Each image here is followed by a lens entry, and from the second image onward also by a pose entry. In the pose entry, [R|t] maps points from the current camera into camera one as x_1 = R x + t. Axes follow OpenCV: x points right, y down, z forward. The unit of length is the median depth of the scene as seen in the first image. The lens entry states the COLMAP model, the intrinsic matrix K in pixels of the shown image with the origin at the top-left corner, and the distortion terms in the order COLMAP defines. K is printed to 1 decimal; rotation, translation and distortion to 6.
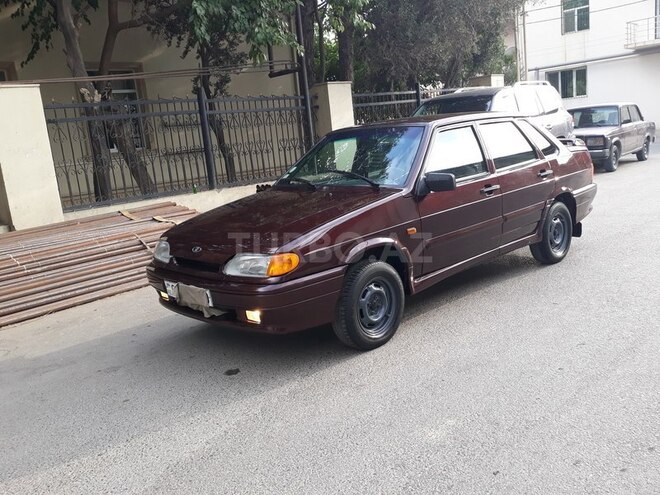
lens RADIAL K [[592.2, 0, 330.5], [0, 592.2, 246.5], [0, 0, 1]] dist [-0.002138, -0.018625]
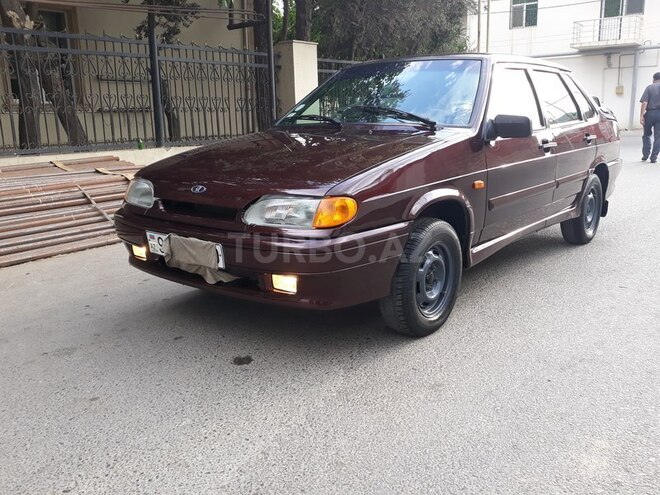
lens RADIAL K [[592.2, 0, 331.6], [0, 592.2, 247.3], [0, 0, 1]] dist [-0.002138, -0.018625]
pose [[0.990031, 0.051314, 0.131173, -0.115683], [-0.054622, 0.998270, 0.021751, 0.037661], [-0.129830, -0.028699, 0.991121, 0.196645]]
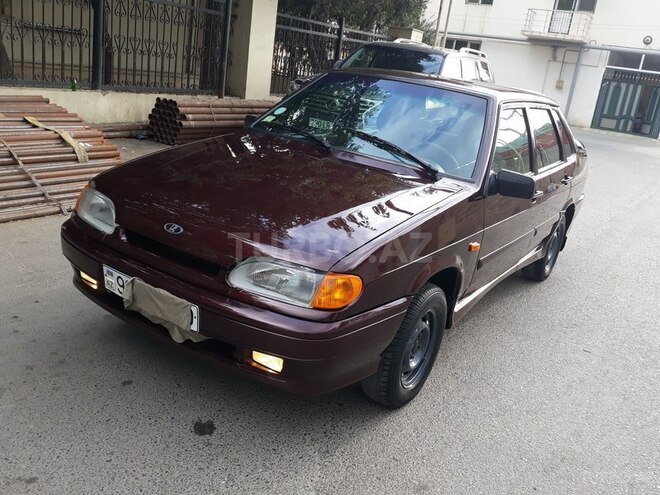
lens RADIAL K [[592.2, 0, 332.4], [0, 592.2, 250.1], [0, 0, 1]] dist [-0.002138, -0.018625]
pose [[0.949155, 0.153319, 0.274950, -0.173689], [-0.186142, 0.977683, 0.097400, -0.047288], [-0.253881, -0.143627, 0.956512, 0.272323]]
